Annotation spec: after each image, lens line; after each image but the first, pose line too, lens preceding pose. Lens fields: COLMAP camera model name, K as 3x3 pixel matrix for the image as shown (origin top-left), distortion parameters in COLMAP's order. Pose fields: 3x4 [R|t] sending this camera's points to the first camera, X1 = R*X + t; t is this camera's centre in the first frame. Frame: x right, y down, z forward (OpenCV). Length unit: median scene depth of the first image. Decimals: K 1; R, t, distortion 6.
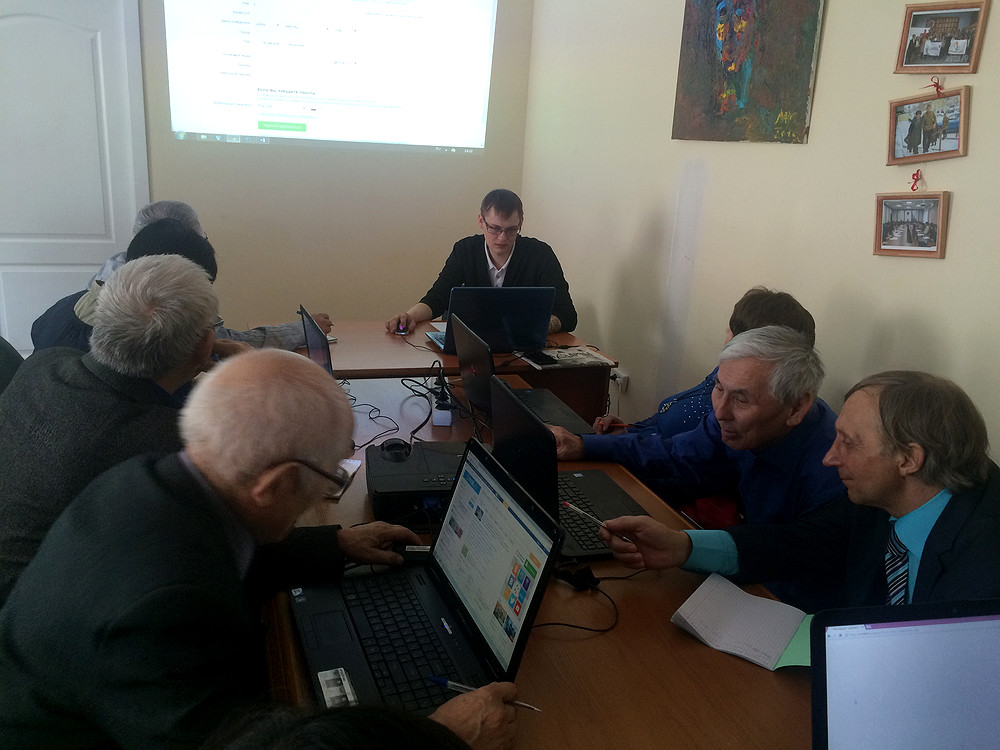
lens RADIAL K [[854.6, 0, 500.0], [0, 854.6, 375.0], [0, 0, 1]] dist [0.060162, -0.106350]
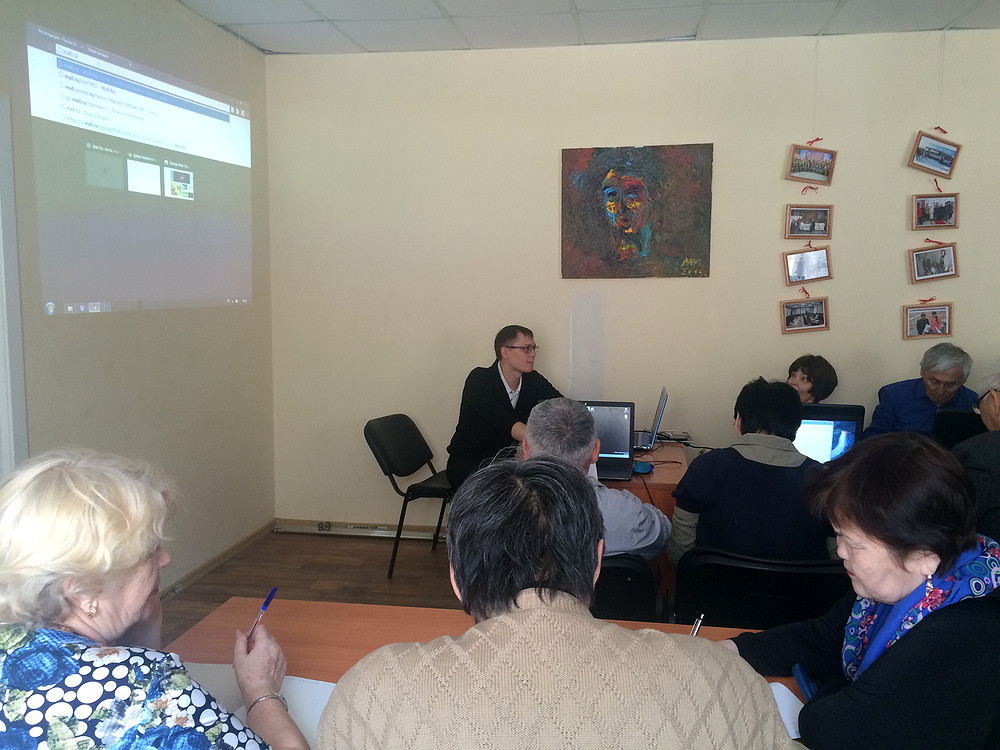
lens RADIAL K [[854.6, 0, 500.0], [0, 854.6, 375.0], [0, 0, 1]] dist [0.060162, -0.106350]
pose [[0.494169, -0.147017, 0.856845, -1.495212], [0.263478, 0.964570, 0.013544, -0.249229], [-0.828479, 0.219067, 0.515396, 0.605256]]
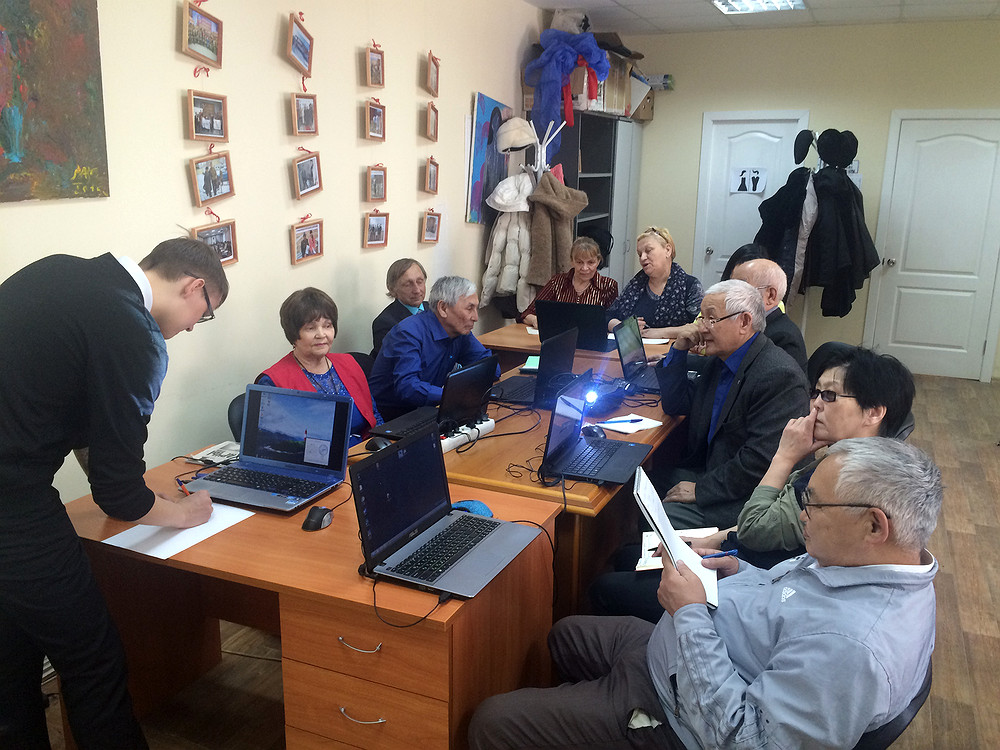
lens RADIAL K [[854.6, 0, 500.0], [0, 854.6, 375.0], [0, 0, 1]] dist [0.060162, -0.106350]
pose [[-0.724202, -0.226454, 0.651345, -0.834648], [0.136554, 0.878744, 0.457343, -0.569674], [-0.675932, 0.420152, -0.605465, 1.624530]]
